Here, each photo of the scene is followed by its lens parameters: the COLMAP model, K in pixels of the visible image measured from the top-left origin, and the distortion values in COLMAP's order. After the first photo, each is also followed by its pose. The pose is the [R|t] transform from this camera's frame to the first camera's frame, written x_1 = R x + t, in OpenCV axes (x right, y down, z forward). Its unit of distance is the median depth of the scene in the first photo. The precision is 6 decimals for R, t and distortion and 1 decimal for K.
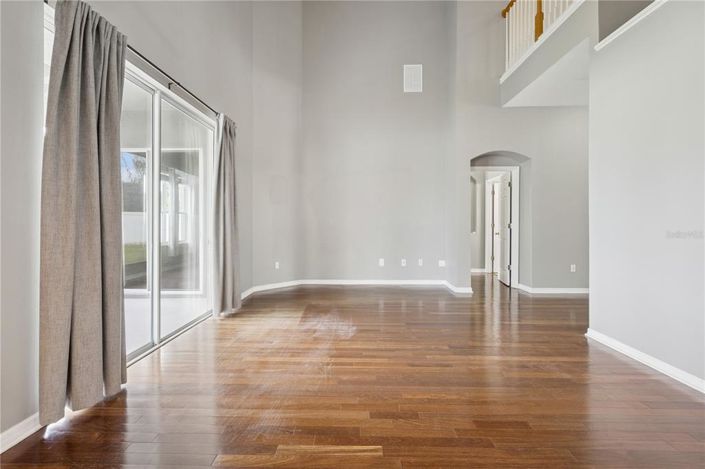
lens RADIAL K [[326.2, 0, 349.1], [0, 326.2, 228.3], [0, 0, 1]] dist [0.006389, 0.000238]
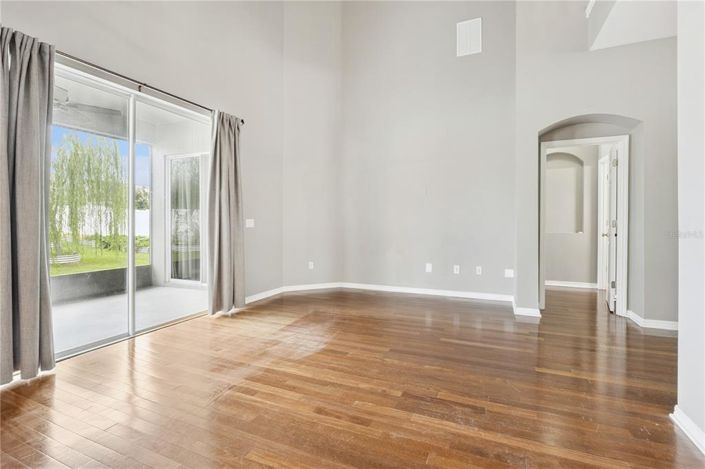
lens RADIAL K [[335.0, 0, 348.6], [0, 335.0, 224.6], [0, 0, 1]] dist [-0.004277, -0.000125]
pose [[0.923496, 0.002298, -0.383602, 0.417635], [-0.004275, 0.999982, -0.004300, -0.000230], [0.383585, 0.005610, 0.923489, 0.247615]]
